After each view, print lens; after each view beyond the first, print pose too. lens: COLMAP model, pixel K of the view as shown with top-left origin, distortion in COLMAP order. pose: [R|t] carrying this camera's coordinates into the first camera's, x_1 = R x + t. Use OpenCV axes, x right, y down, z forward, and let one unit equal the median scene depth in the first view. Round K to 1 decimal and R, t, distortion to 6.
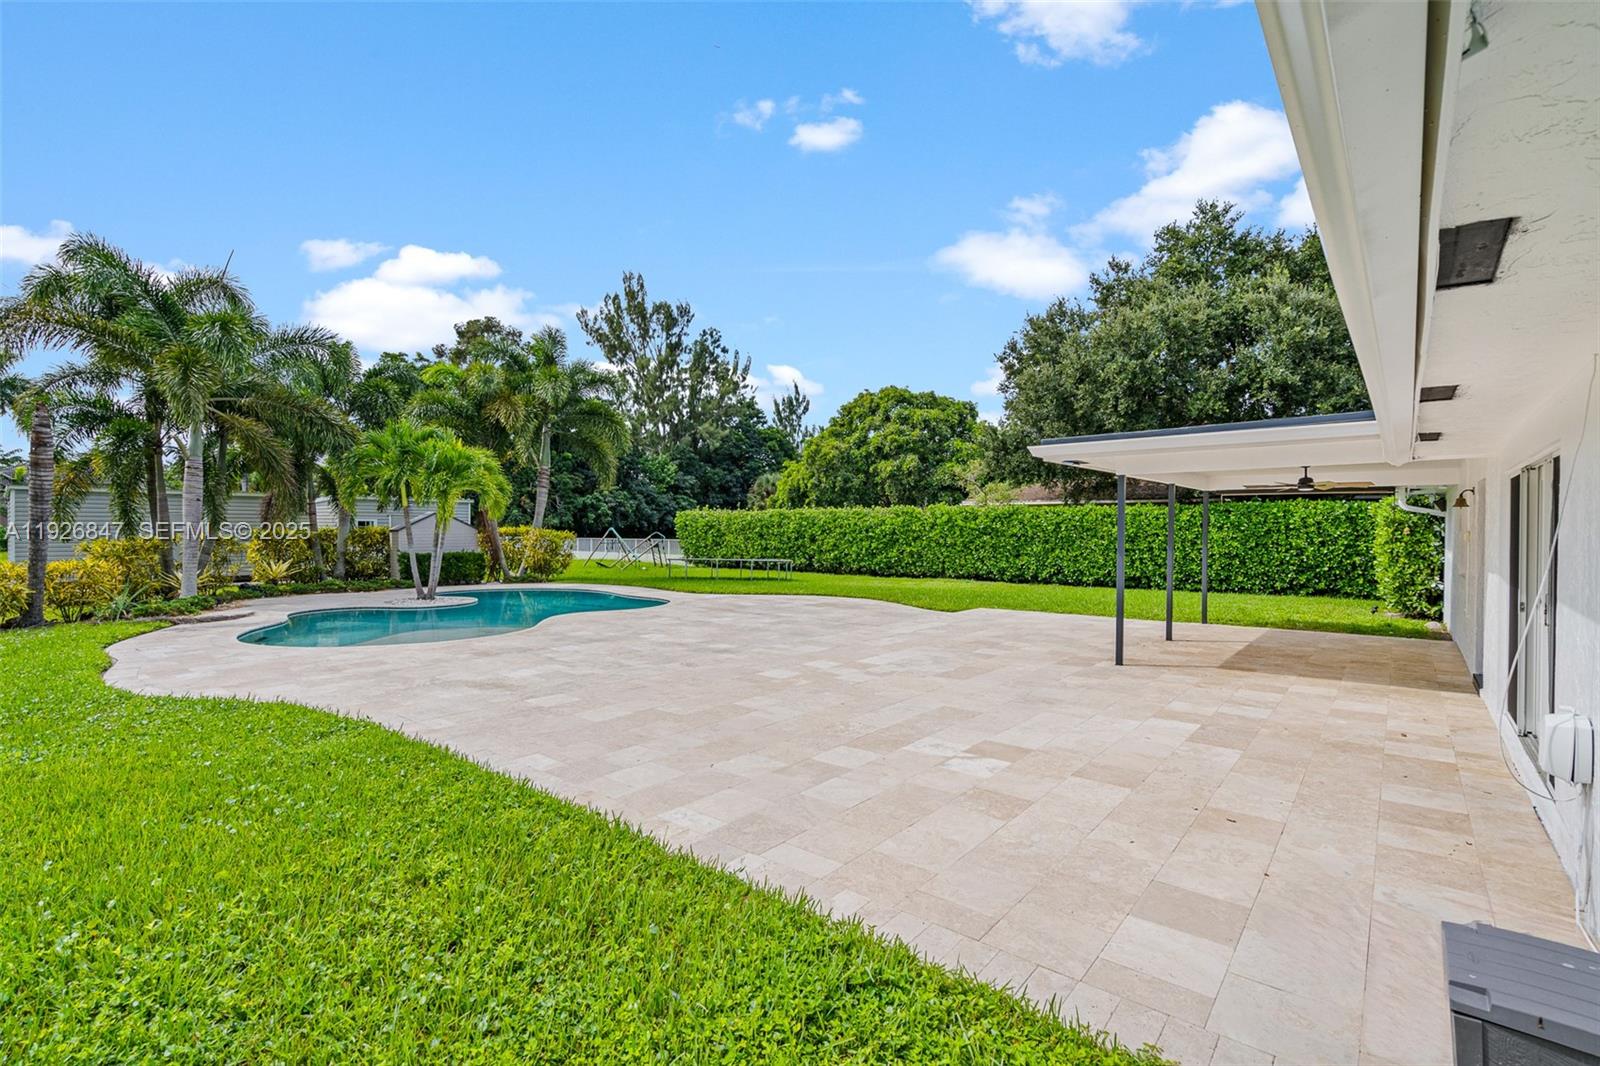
lens RADIAL K [[727.0, 0, 800.3], [0, 727.0, 541.3], [0, 0, 1]] dist [0.001225, -0.000409]
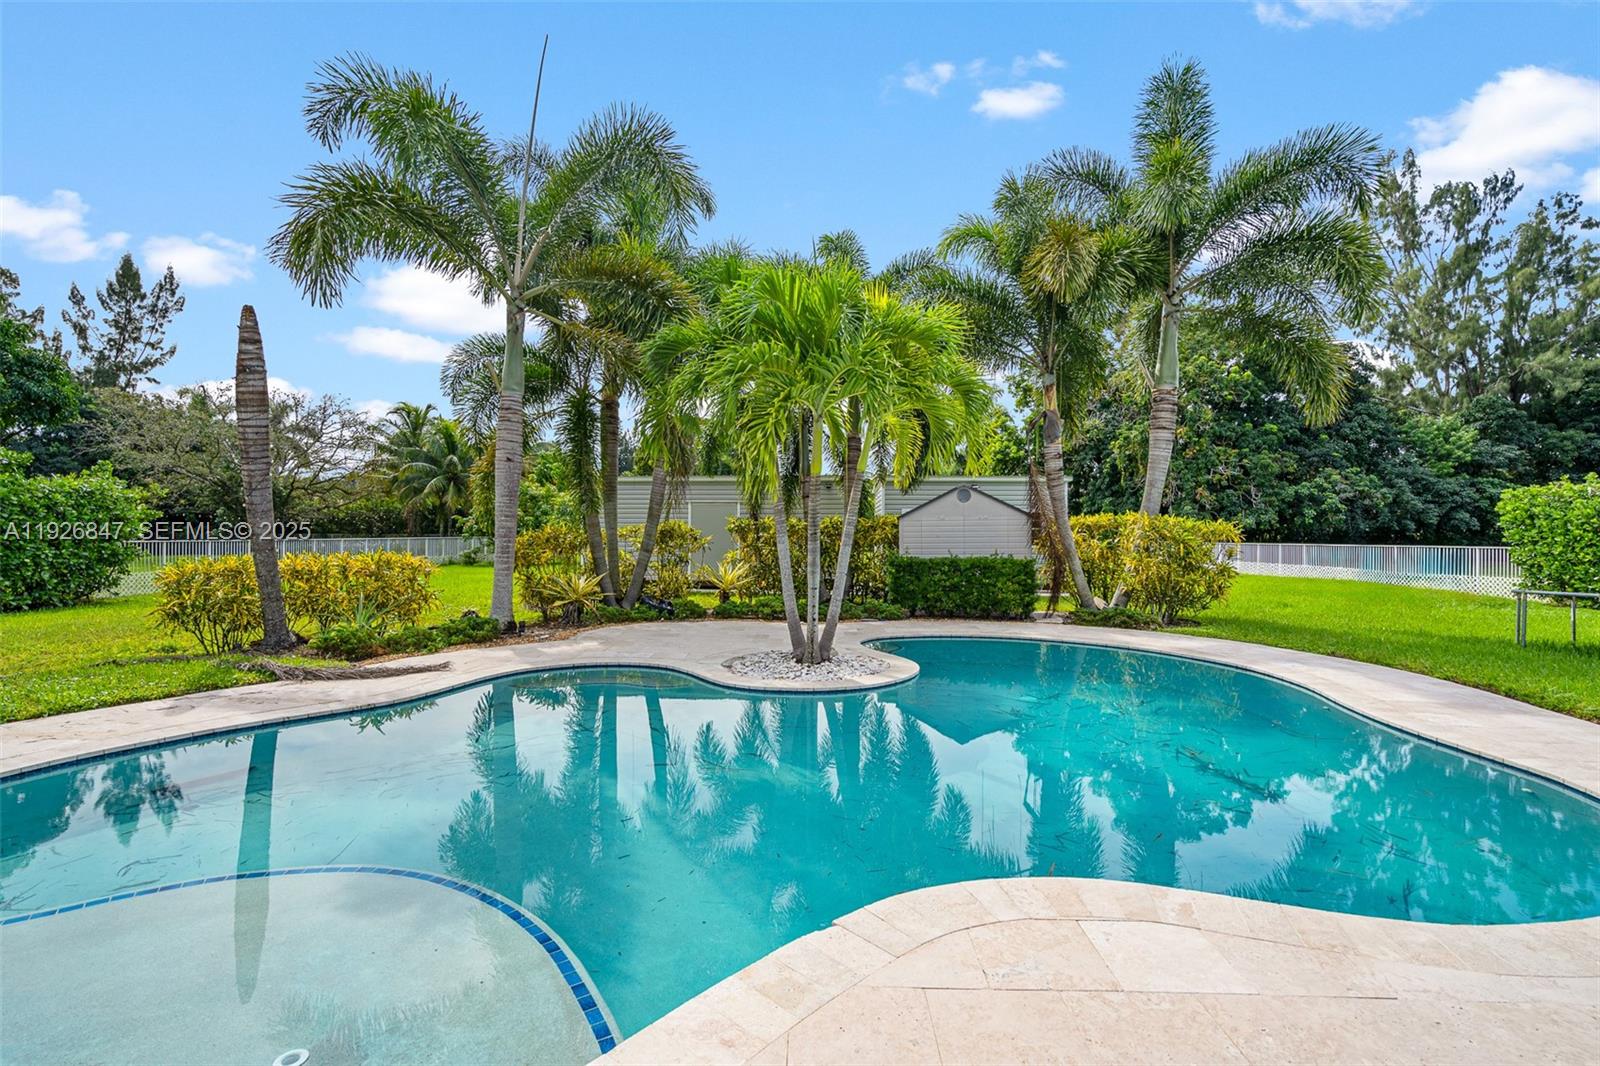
lens RADIAL K [[727.0, 0, 800.3], [0, 727.0, 541.3], [0, 0, 1]] dist [0.001225, -0.000409]
pose [[0.620367, 0.008377, -0.784267, -0.041949], [-0.018890, 0.999812, -0.004263, 0.002461], [0.784084, 0.017459, 0.620409, 0.174024]]
